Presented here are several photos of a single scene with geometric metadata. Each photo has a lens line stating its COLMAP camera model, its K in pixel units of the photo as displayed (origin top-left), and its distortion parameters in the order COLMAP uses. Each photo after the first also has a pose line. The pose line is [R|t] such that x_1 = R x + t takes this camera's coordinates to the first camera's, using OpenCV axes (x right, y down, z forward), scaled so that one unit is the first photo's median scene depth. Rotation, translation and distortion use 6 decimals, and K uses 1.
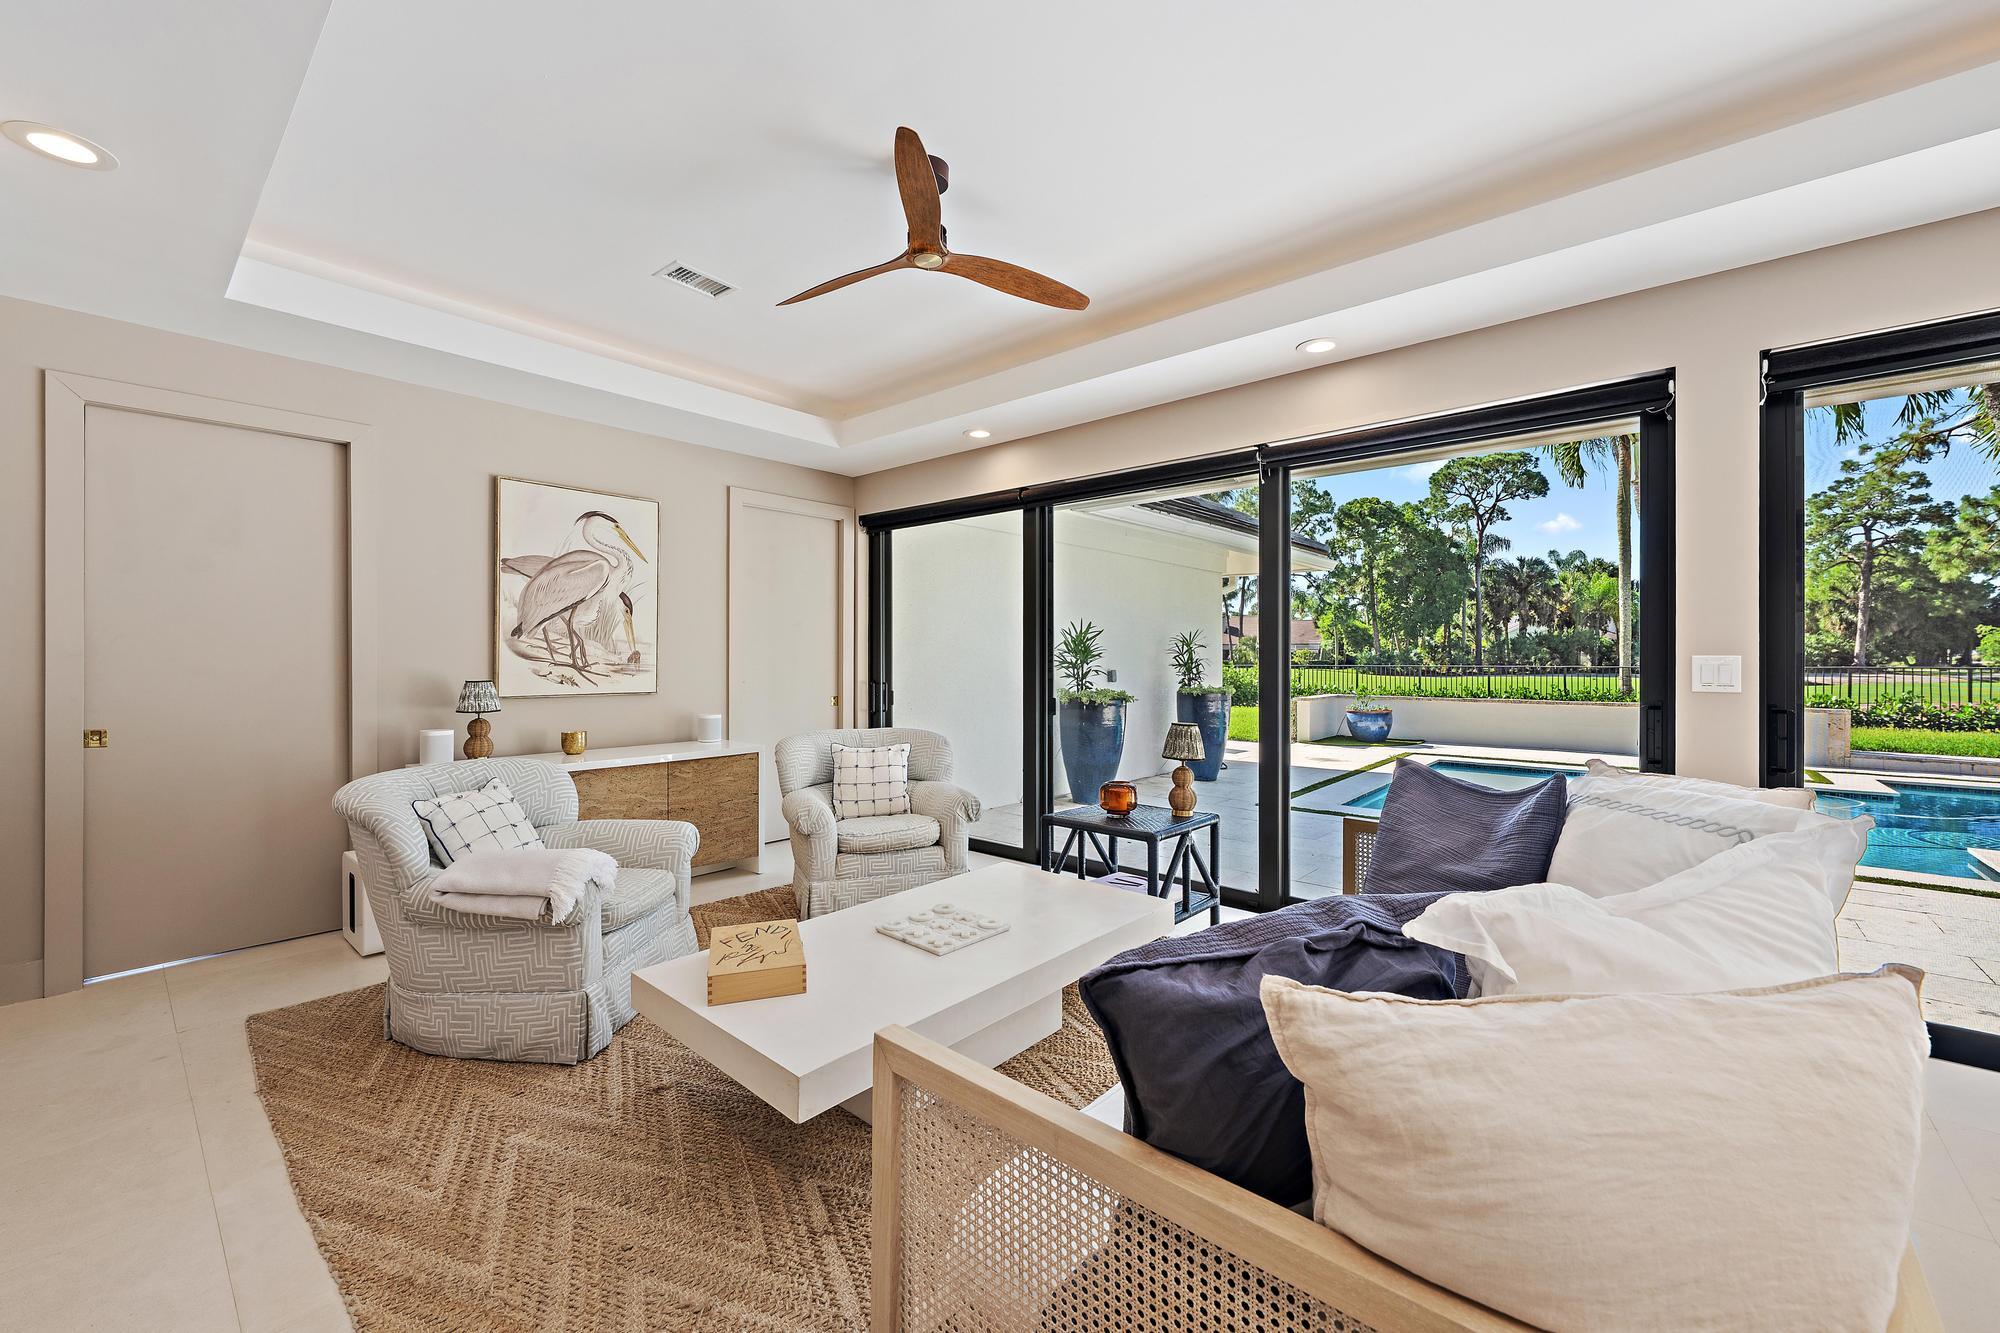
lens RADIAL K [[790.2, 0, 1004.8], [0, 790.2, 662.7], [0, 0, 1]] dist [-0.001872, 0.000538]
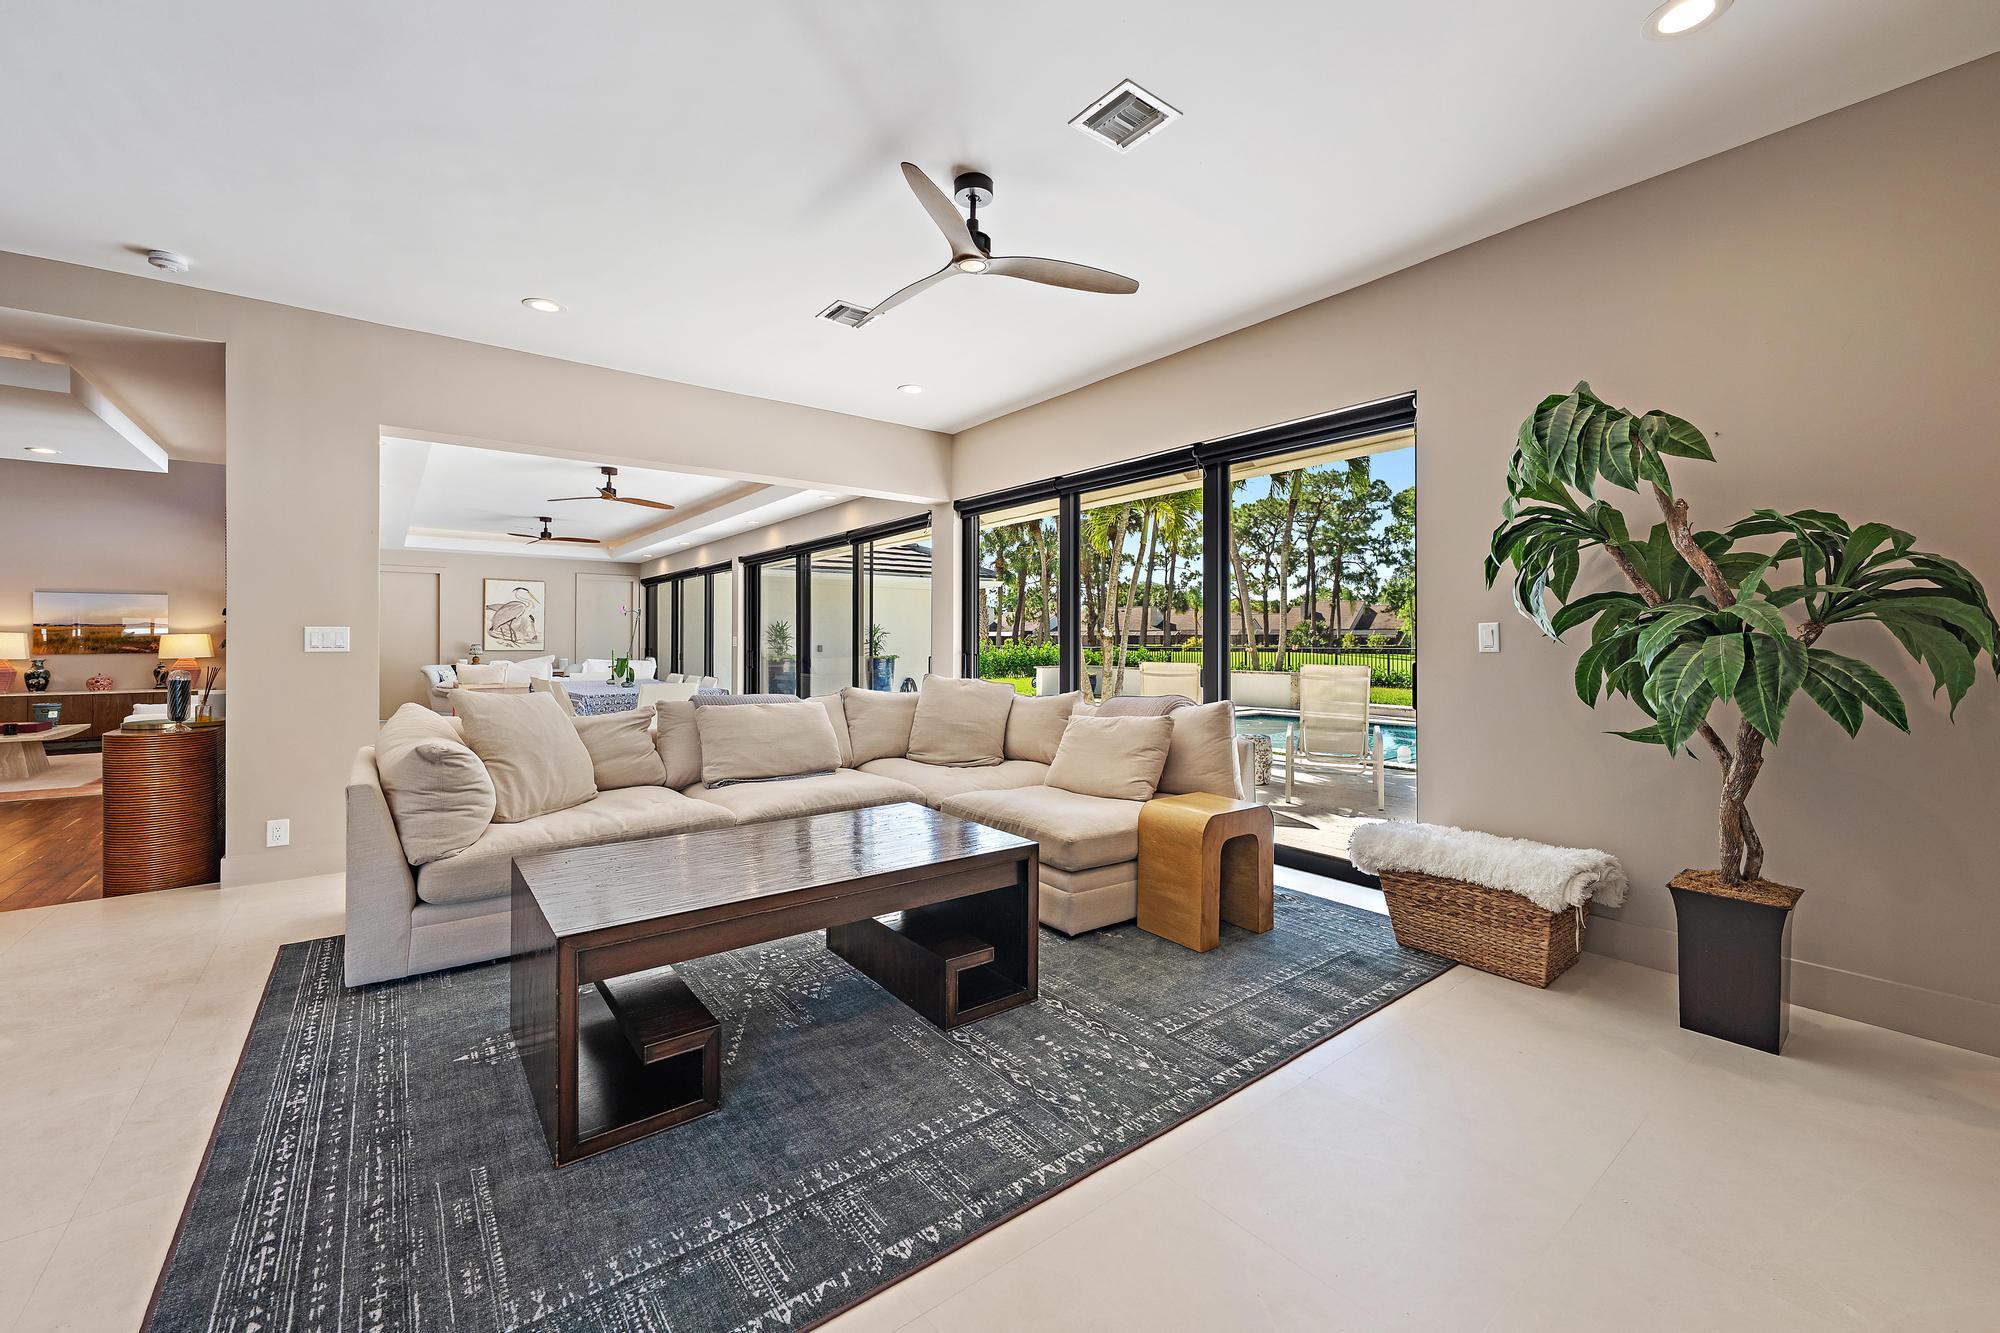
lens RADIAL K [[790.2, 0, 1004.6], [0, 790.2, 654.0], [0, 0, 1]] dist [-0.001872, 0.000538]
pose [[0.983857, 0.002761, -0.178937, 0.113660], [-0.001434, 0.999971, 0.007543, 0.001892], [0.178953, -0.007164, 0.983832, -0.099903]]
